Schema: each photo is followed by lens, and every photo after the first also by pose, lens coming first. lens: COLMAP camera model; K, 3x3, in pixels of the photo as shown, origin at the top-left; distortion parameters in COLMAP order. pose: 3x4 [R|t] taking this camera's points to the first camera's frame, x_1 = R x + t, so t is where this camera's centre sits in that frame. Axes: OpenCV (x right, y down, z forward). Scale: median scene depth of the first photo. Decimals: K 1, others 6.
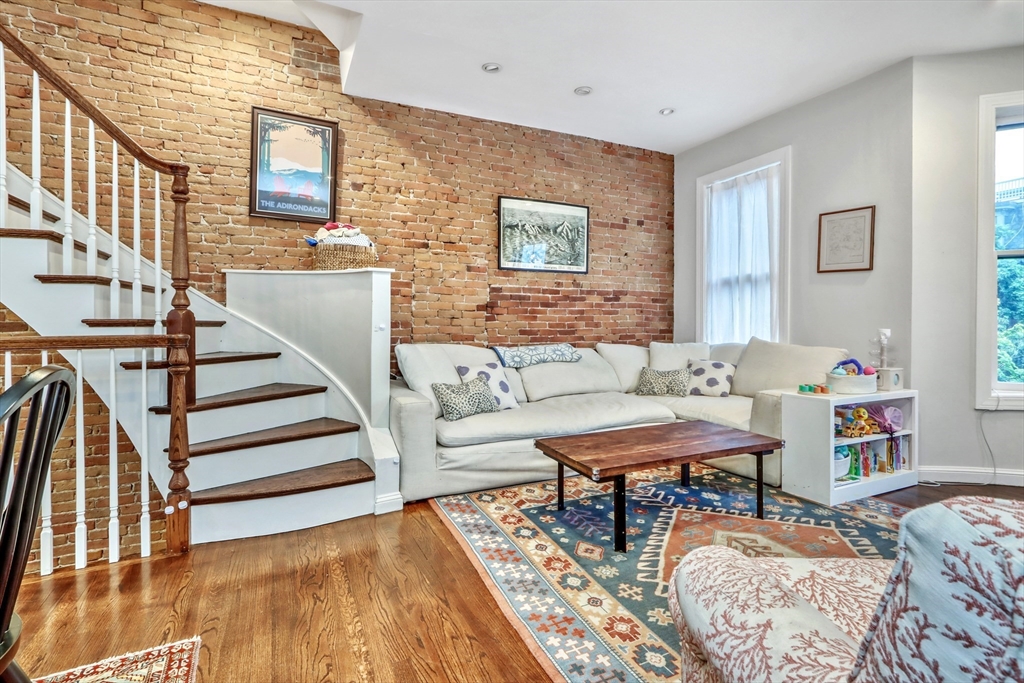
lens RADIAL K [[484.0, 0, 505.3], [0, 484.0, 324.7], [0, 0, 1]] dist [0.004639, -0.000635]
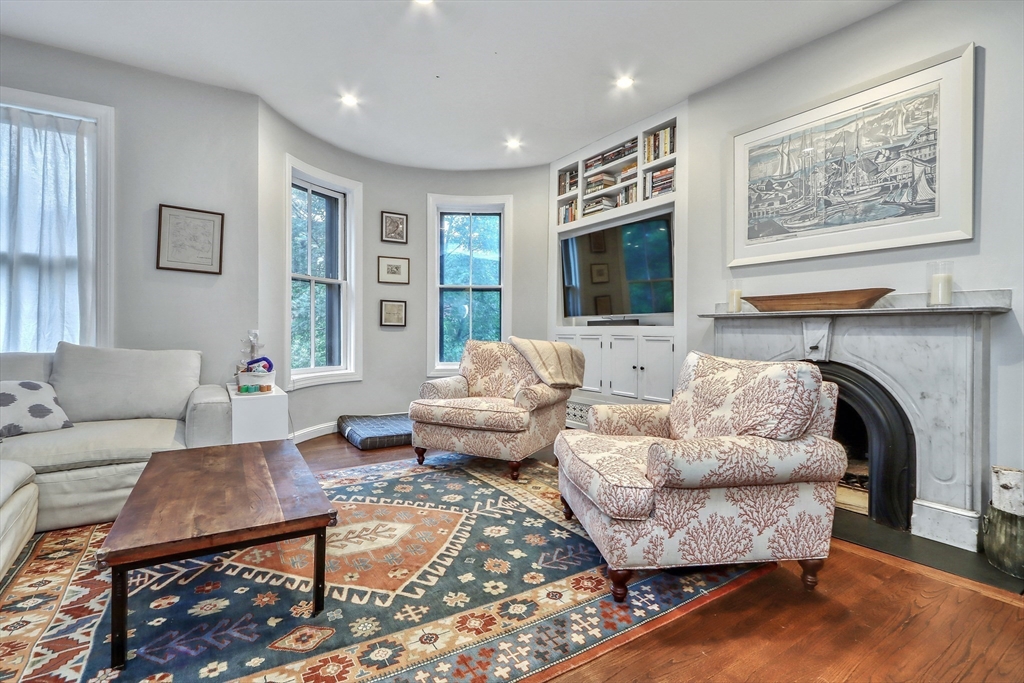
lens RADIAL K [[484.0, 0, 509.8], [0, 484.0, 332.4], [0, 0, 1]] dist [0.004639, -0.000635]
pose [[-0.126579, 0.000264, 0.991957, -0.486656], [0.000763, 1.000000, -0.000169, 0.018330], [-0.991956, 0.000736, -0.126579, 0.680092]]
